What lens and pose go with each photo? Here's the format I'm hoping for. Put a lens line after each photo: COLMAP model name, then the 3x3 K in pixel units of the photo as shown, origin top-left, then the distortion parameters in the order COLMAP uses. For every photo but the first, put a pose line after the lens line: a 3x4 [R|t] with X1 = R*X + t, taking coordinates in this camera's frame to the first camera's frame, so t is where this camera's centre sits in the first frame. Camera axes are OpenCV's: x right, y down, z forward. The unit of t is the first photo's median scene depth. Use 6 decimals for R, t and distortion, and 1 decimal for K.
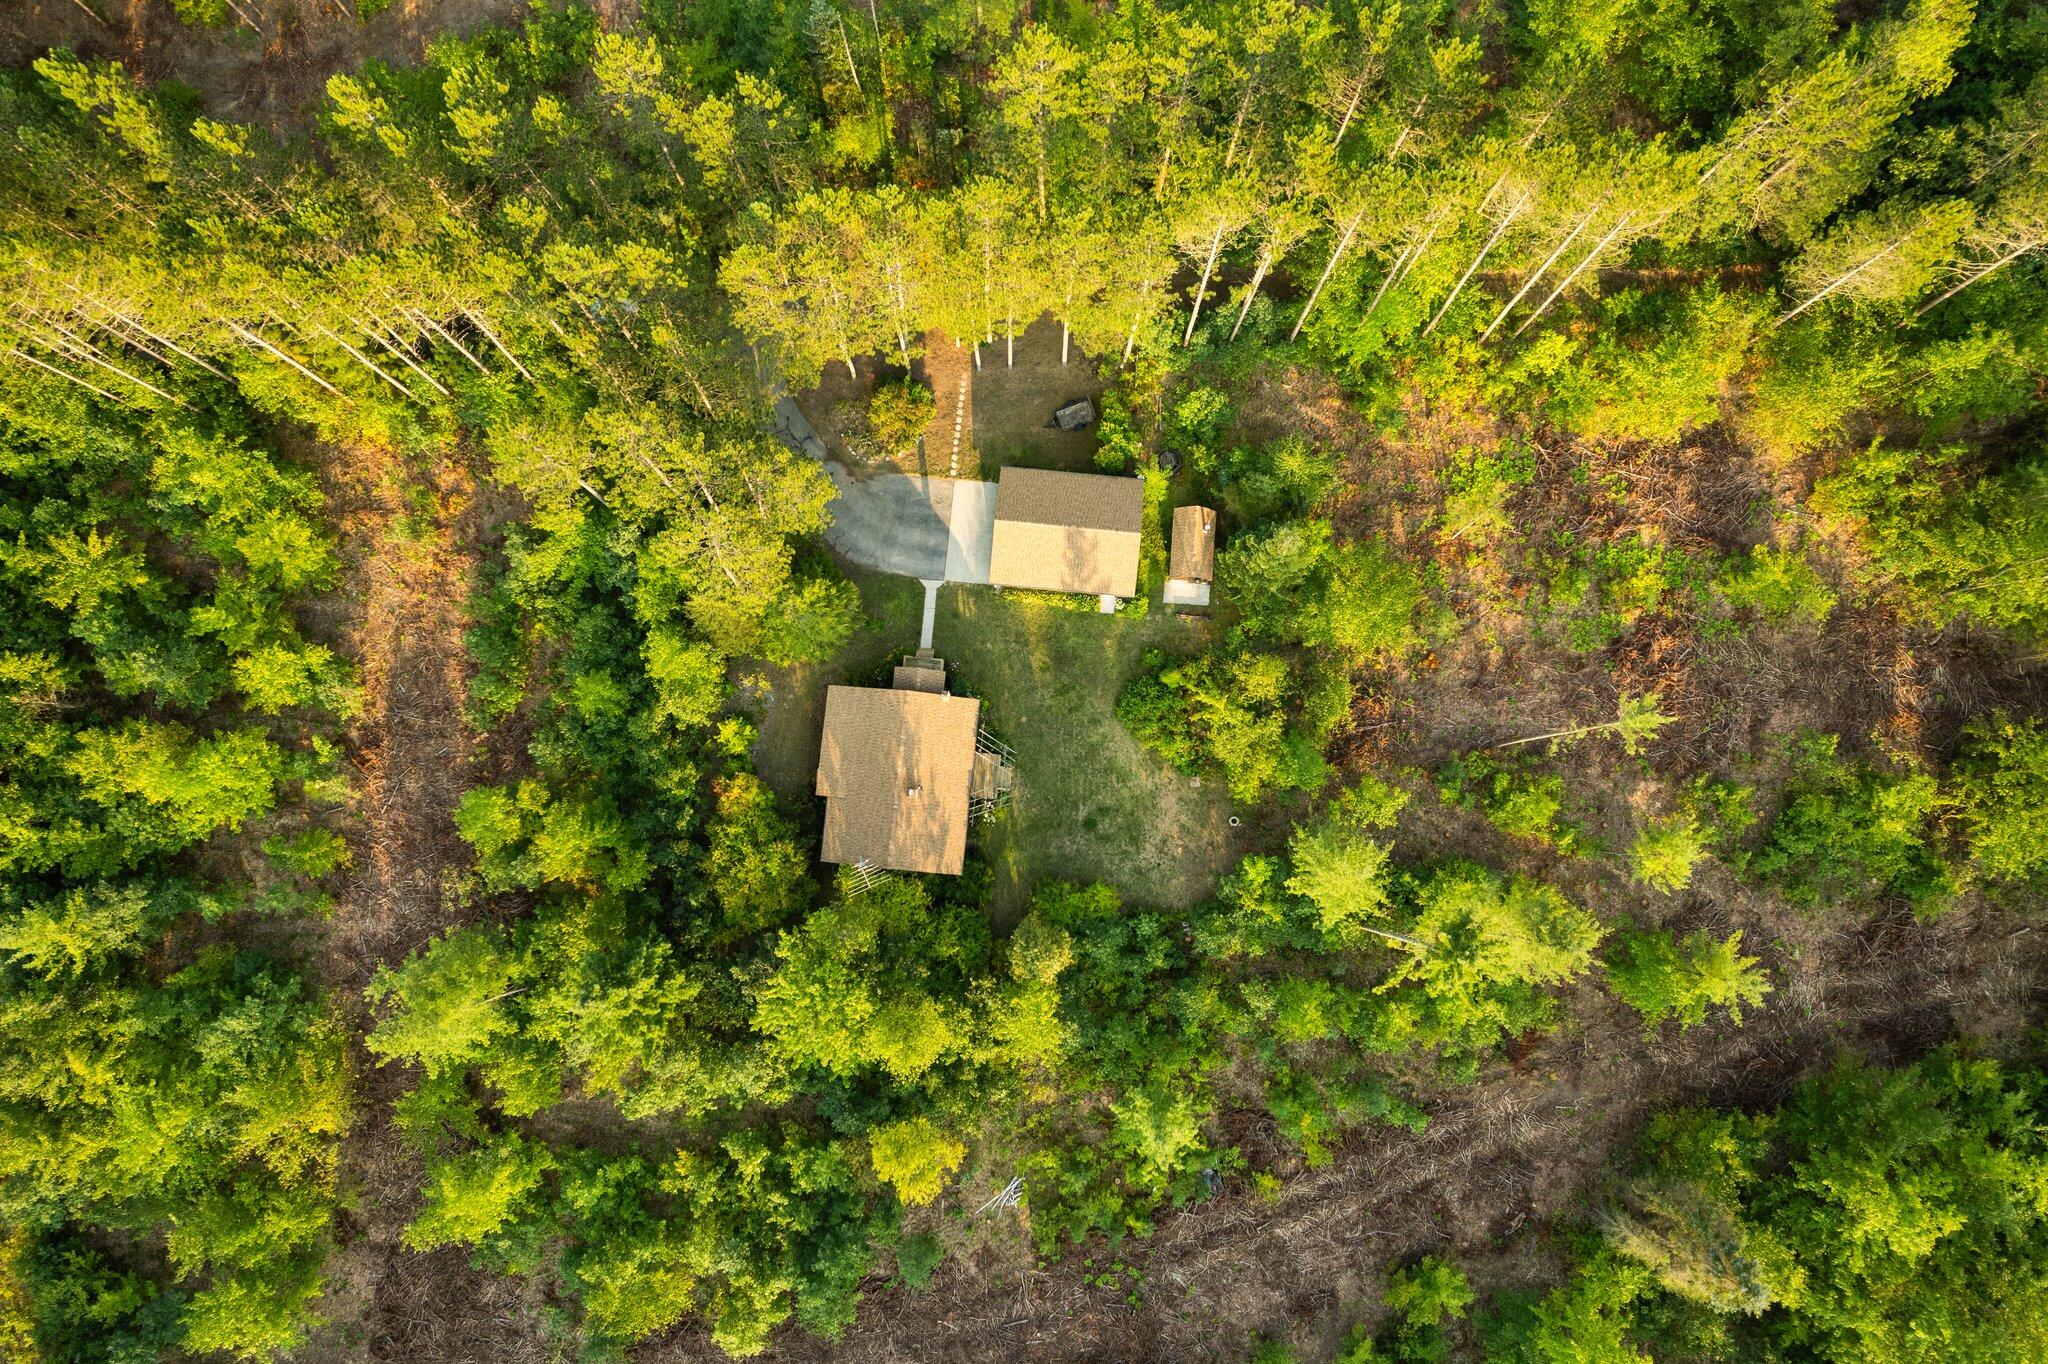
lens RADIAL K [[1294.8, 0, 1024.0], [0, 1294.8, 682.0], [0, 0, 1]] dist [-0.069070, 0.057232]
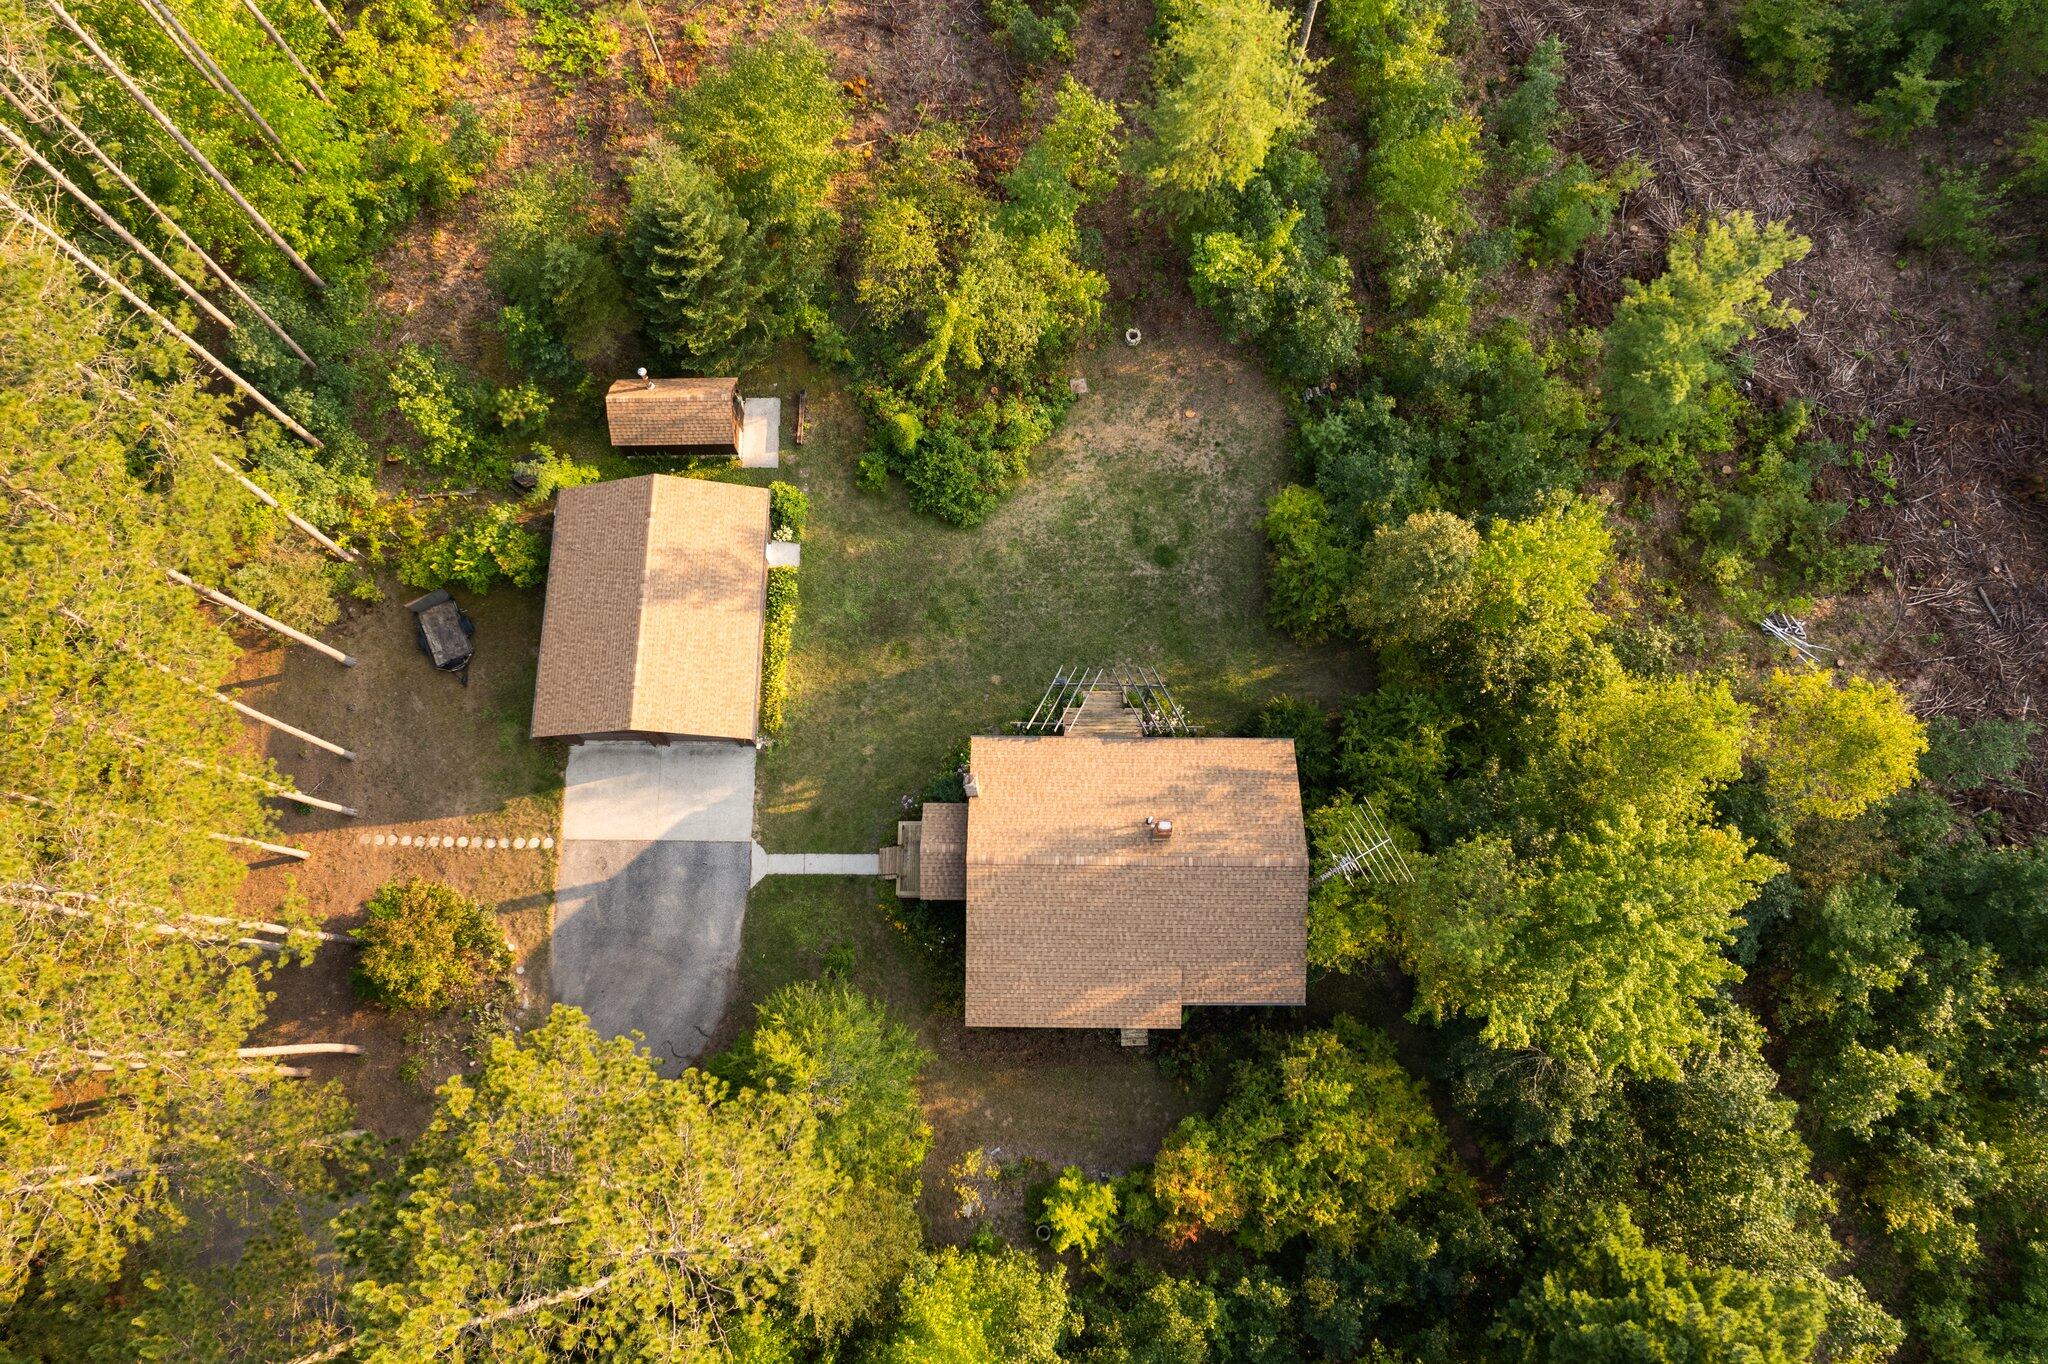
lens RADIAL K [[1294.8, 0, 1024.0], [0, 1294.8, 682.0], [0, 0, 1]] dist [-0.069070, 0.057232]
pose [[-0.087667, -0.958536, 0.271152, -0.160900], [0.989576, -0.052581, 0.134067, -0.035803], [-0.114251, 0.280079, 0.953154, 0.473832]]
